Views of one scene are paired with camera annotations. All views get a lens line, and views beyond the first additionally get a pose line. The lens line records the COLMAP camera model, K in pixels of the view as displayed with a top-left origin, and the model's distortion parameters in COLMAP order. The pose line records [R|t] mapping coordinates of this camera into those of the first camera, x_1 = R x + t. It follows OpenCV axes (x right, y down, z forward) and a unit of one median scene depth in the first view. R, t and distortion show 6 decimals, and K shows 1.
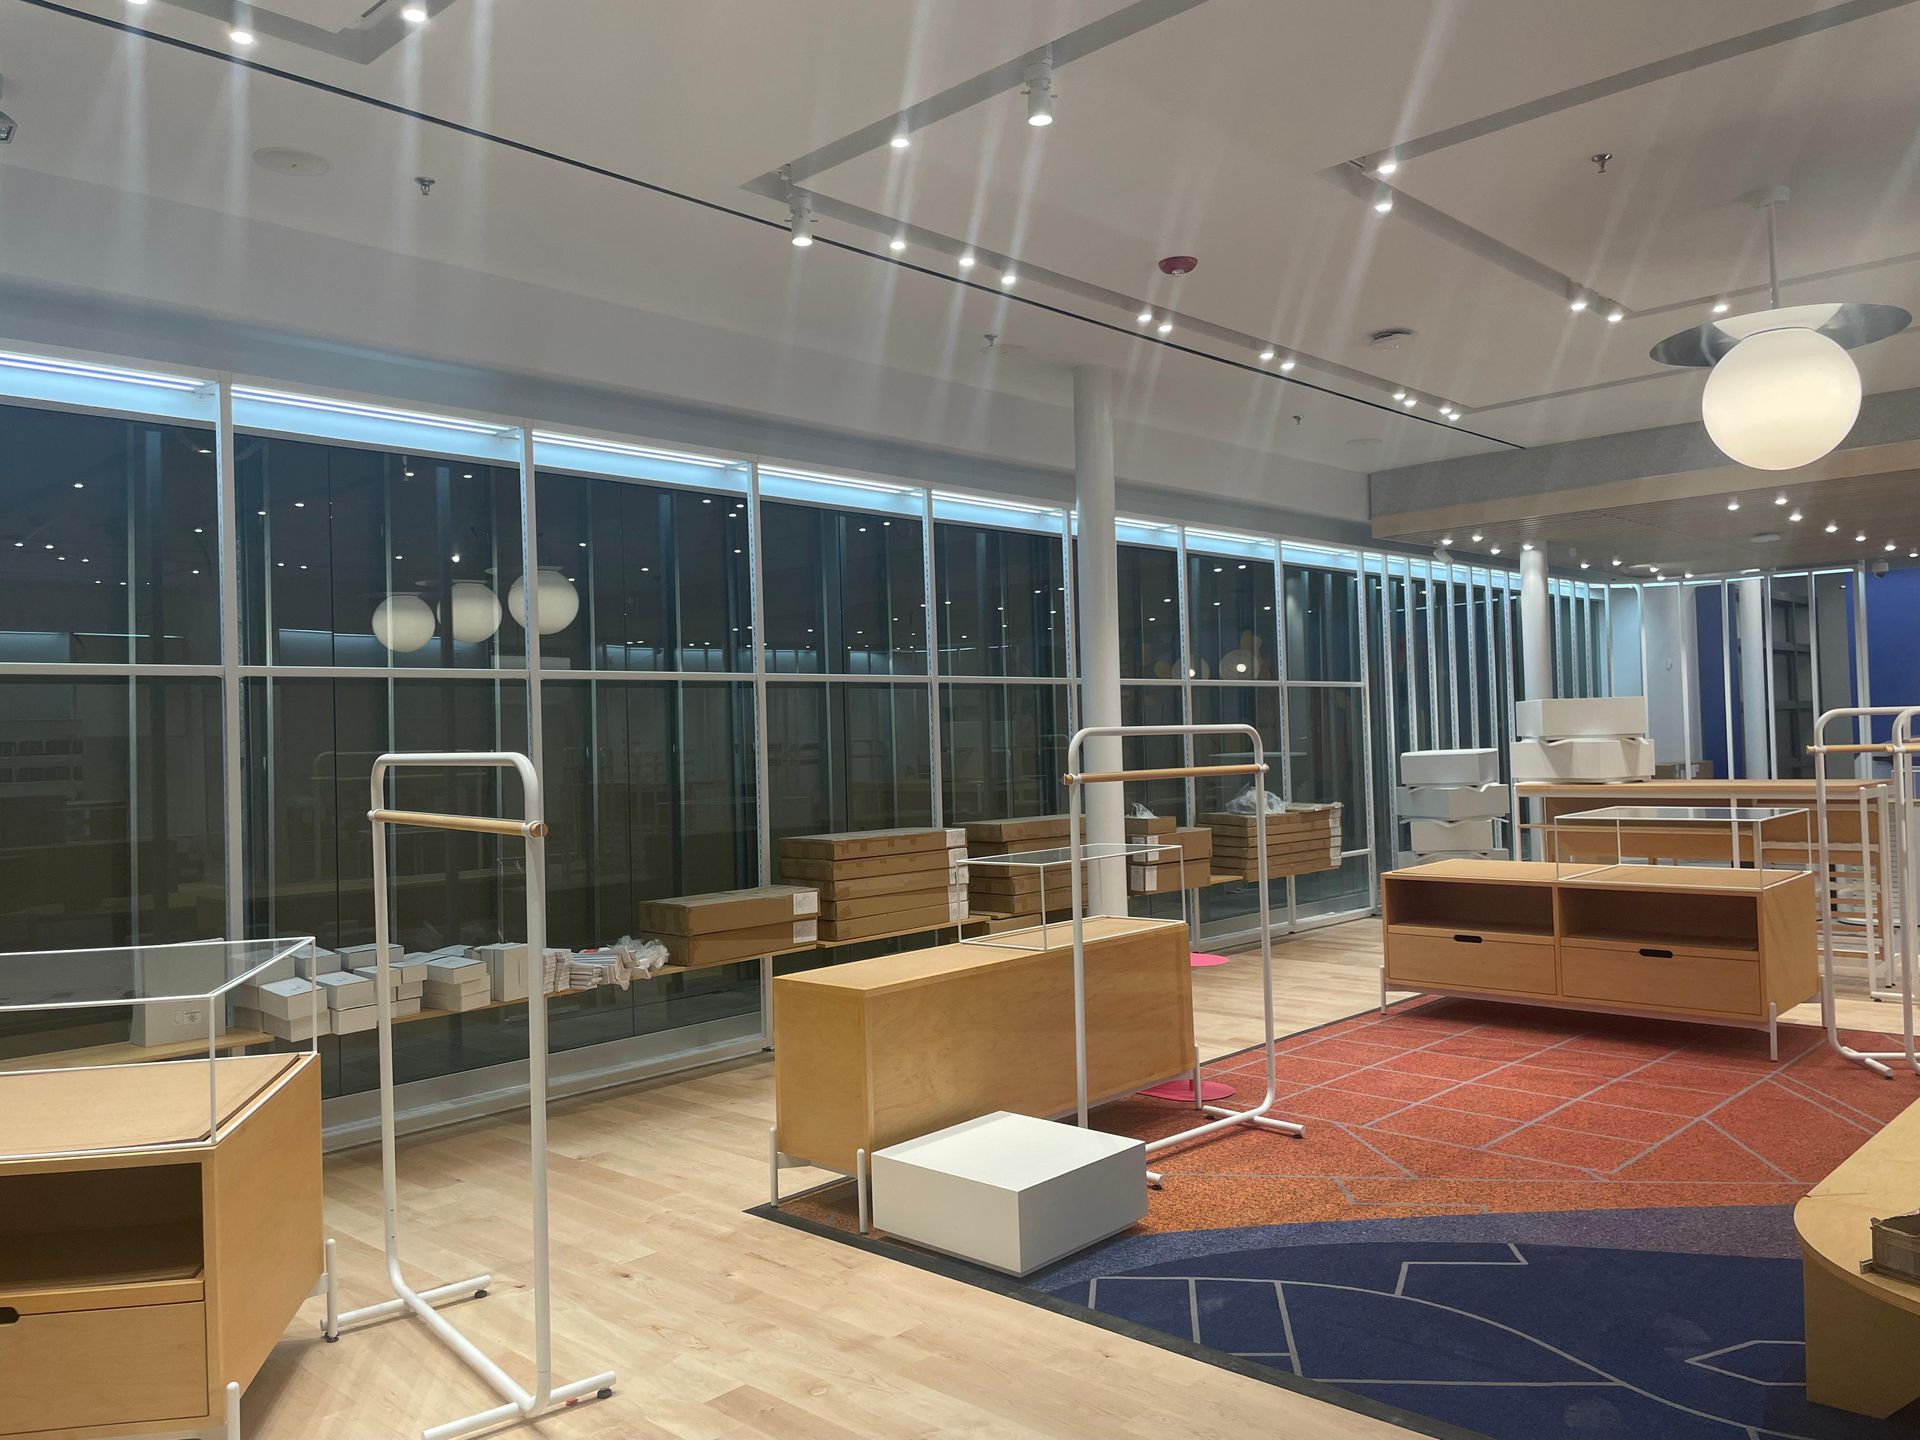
lens RADIAL K [[1452.7, 0, 947.5], [0, 1452.7, 705.8], [0, 0, 1]] dist [0.067849, -0.085957]
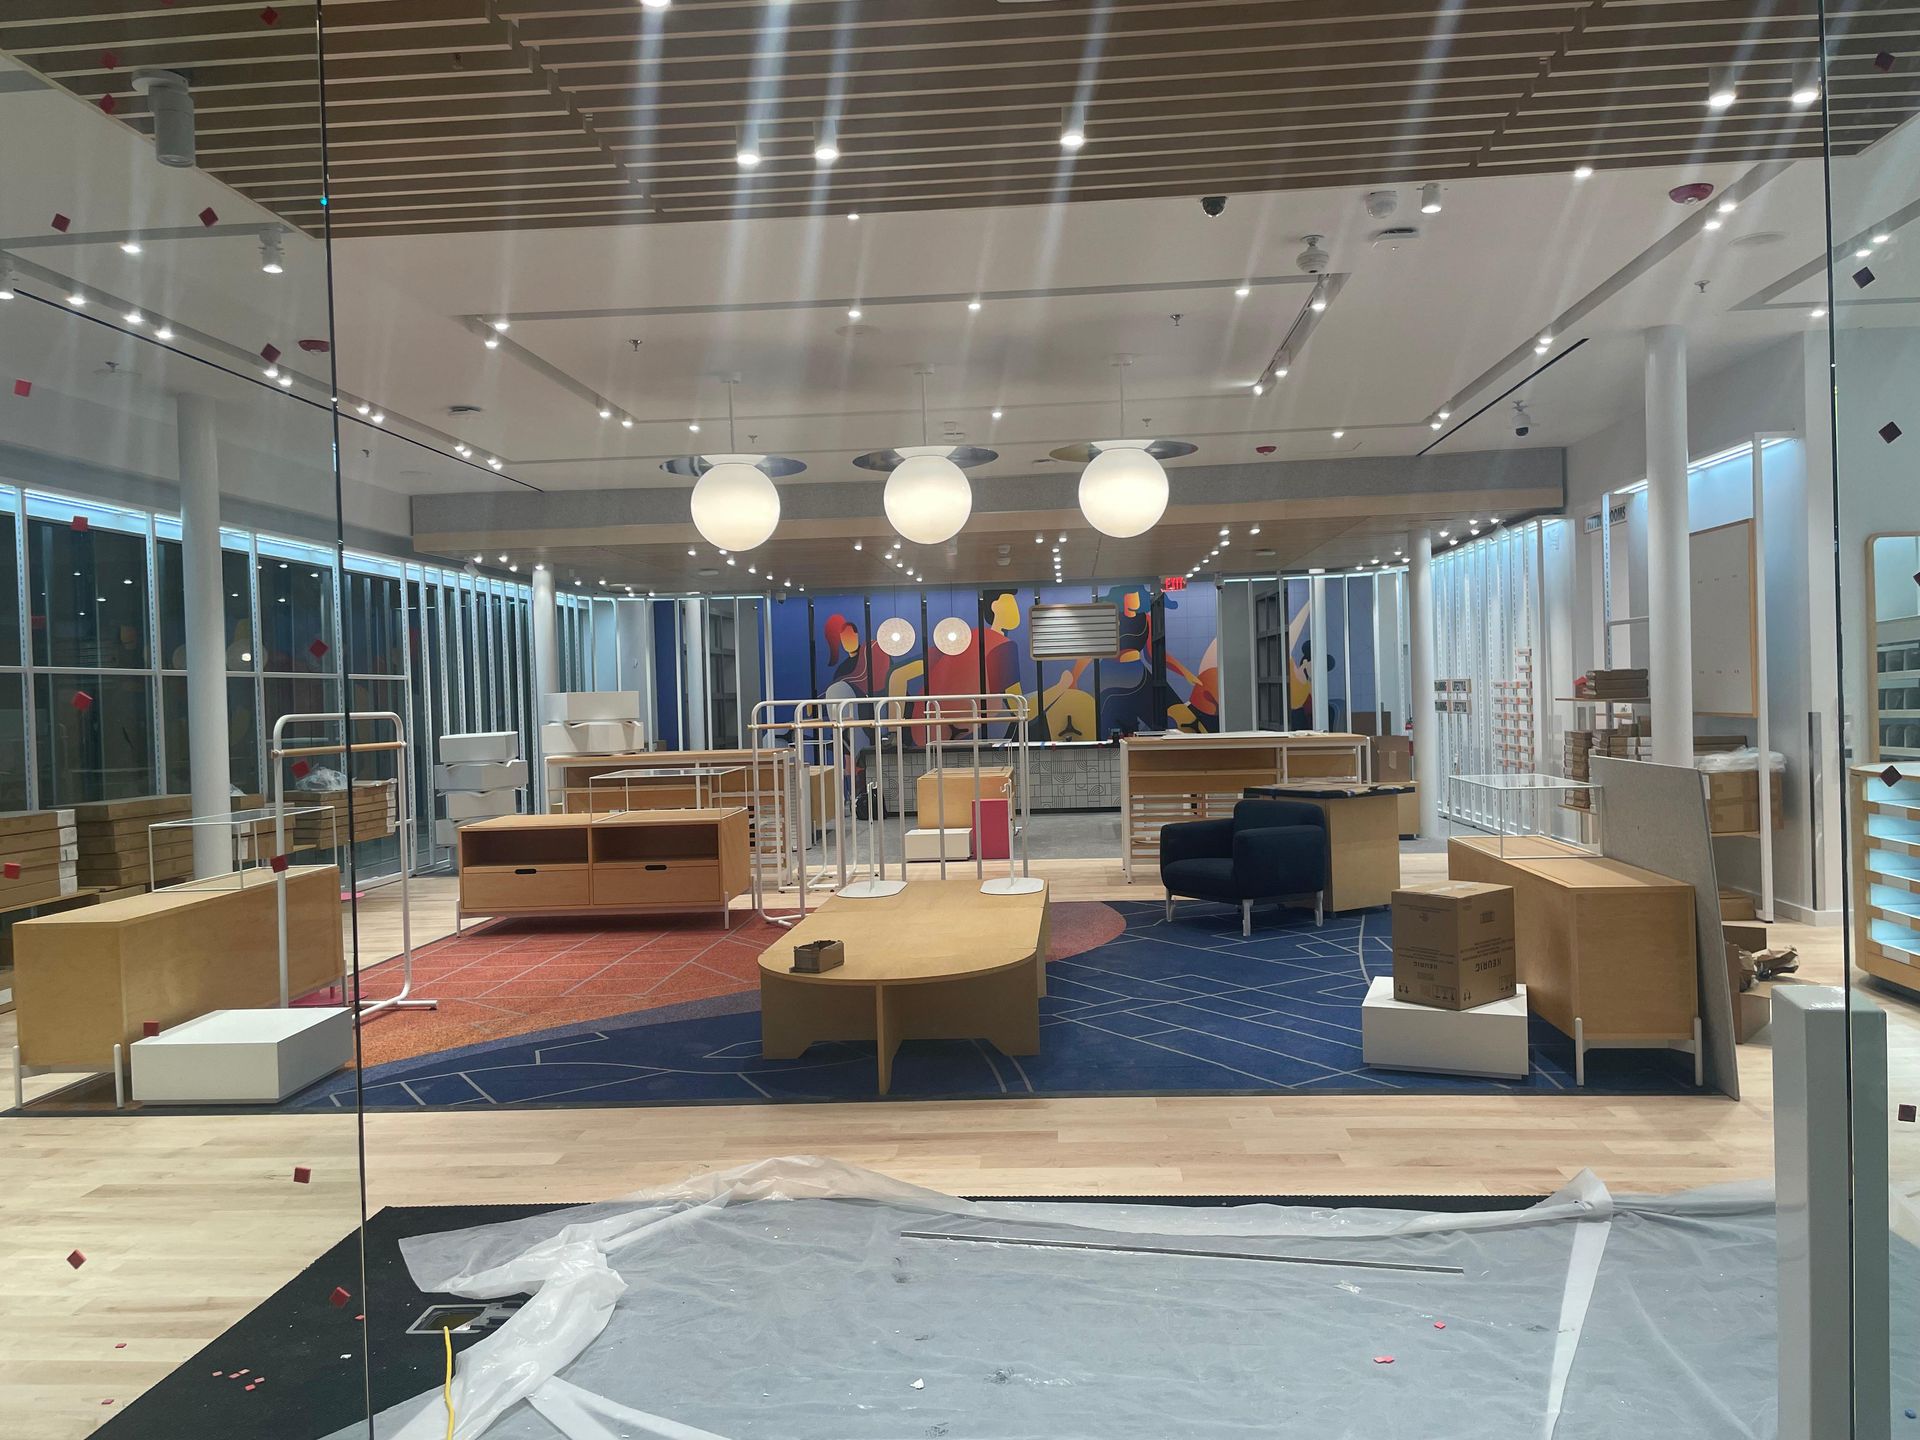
lens RADIAL K [[1452.7, 0, 971.5], [0, 1452.7, 718.7], [0, 0, 1]] dist [0.067849, -0.085957]
pose [[0.764966, -0.005421, 0.644047, -0.177360], [-0.005427, 0.999875, 0.014862, -0.002523], [-0.644047, -0.014864, 0.764841, -0.259613]]
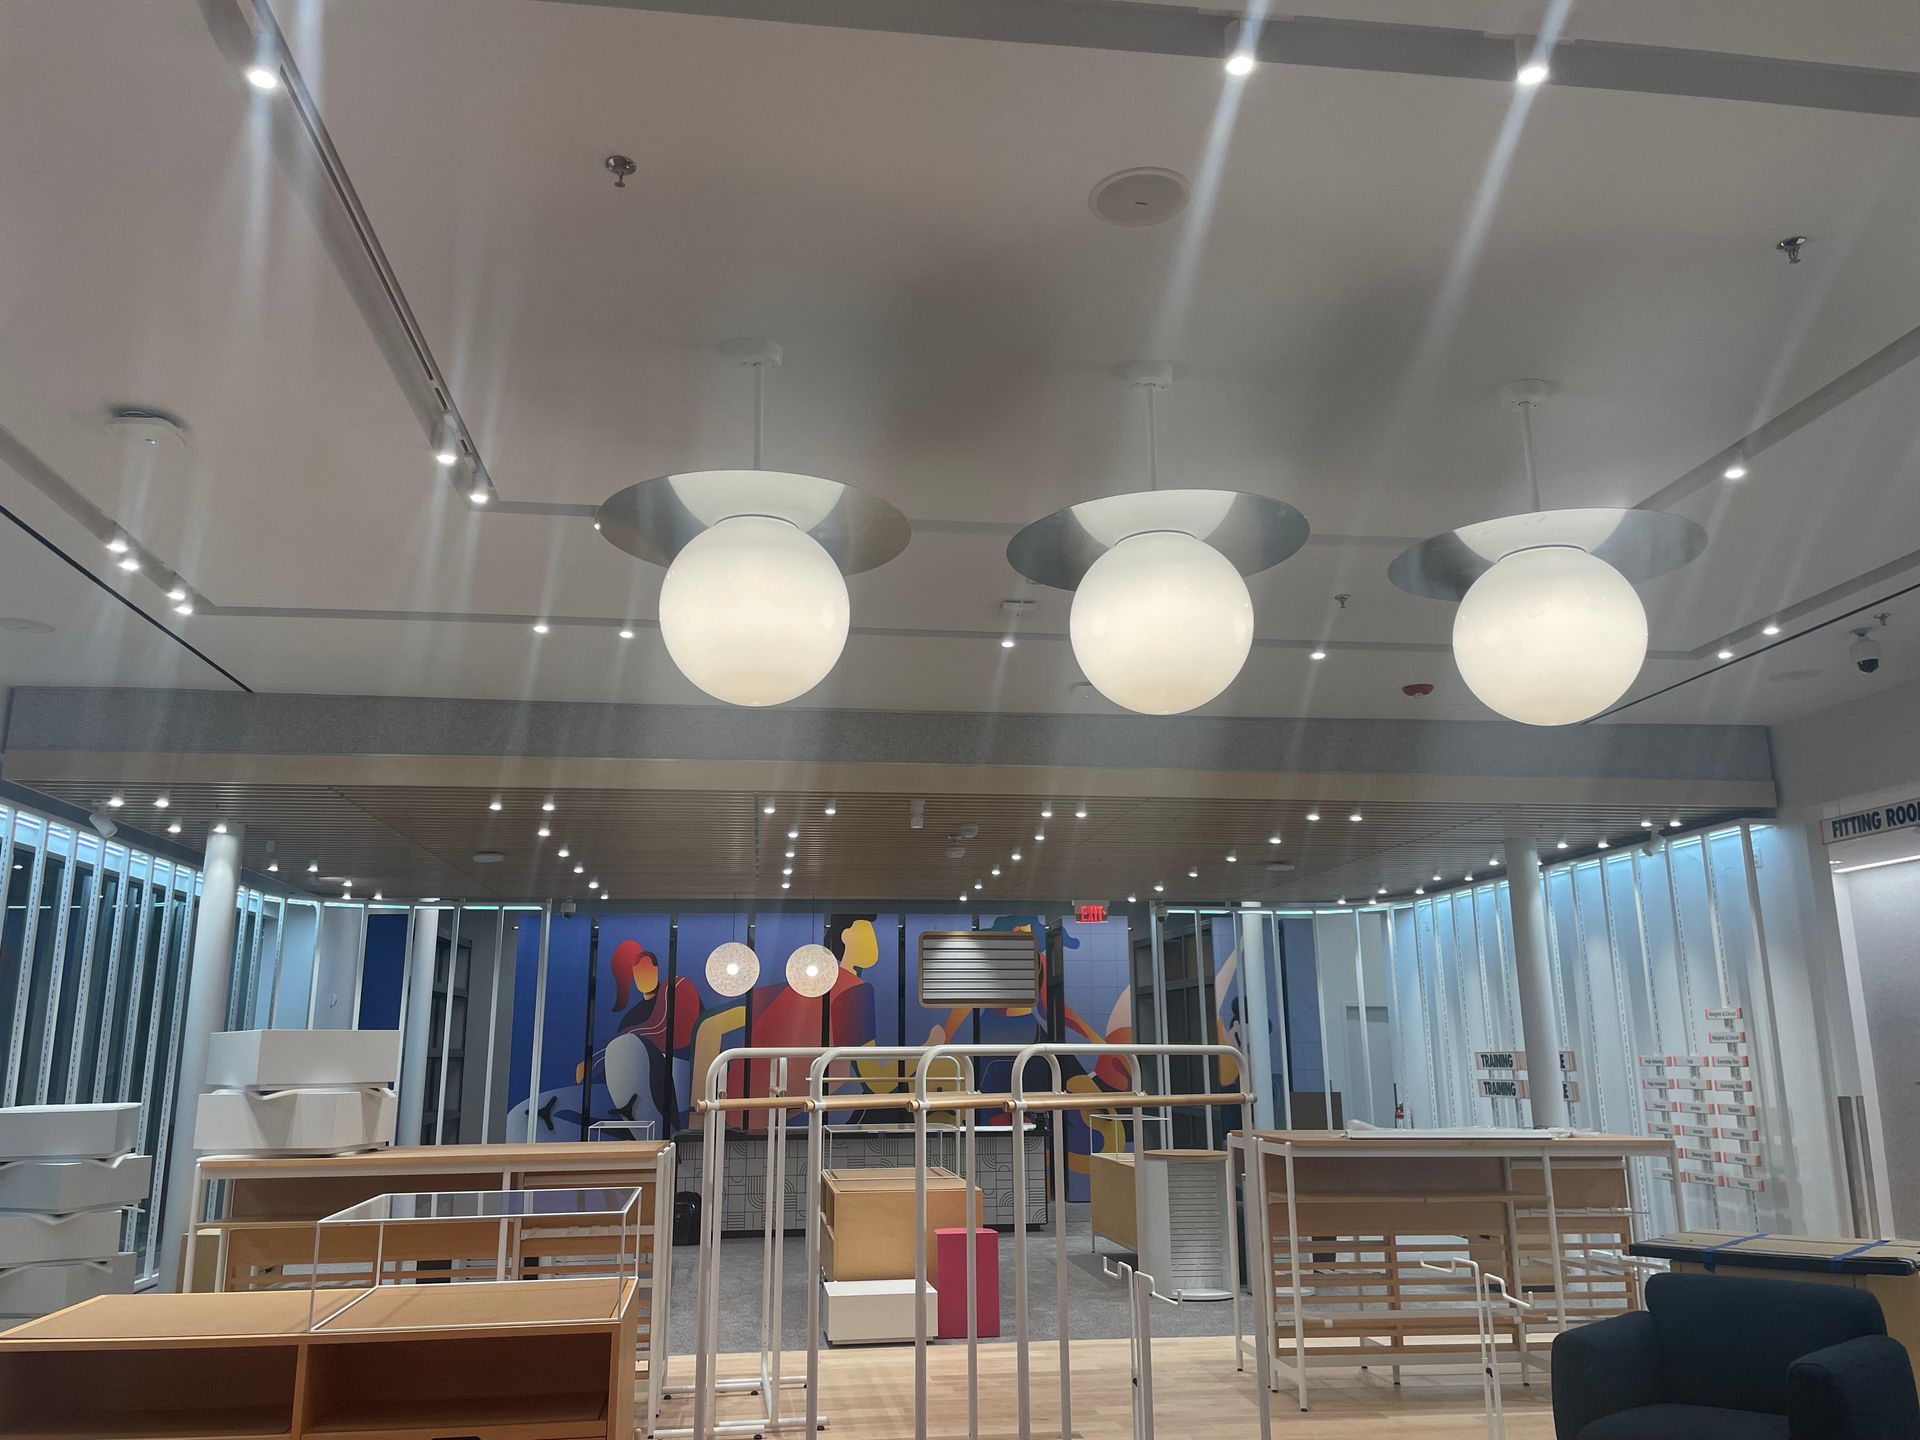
lens RADIAL K [[1452.7, 0, 975.5], [0, 1452.7, 721.7], [0, 0, 1]] dist [0.067849, -0.085957]
pose [[0.615047, 0.197555, 0.763341, 0.063937], [-0.024851, 0.972480, -0.231657, 0.007198], [-0.788098, 0.123510, 0.603031, 0.339615]]
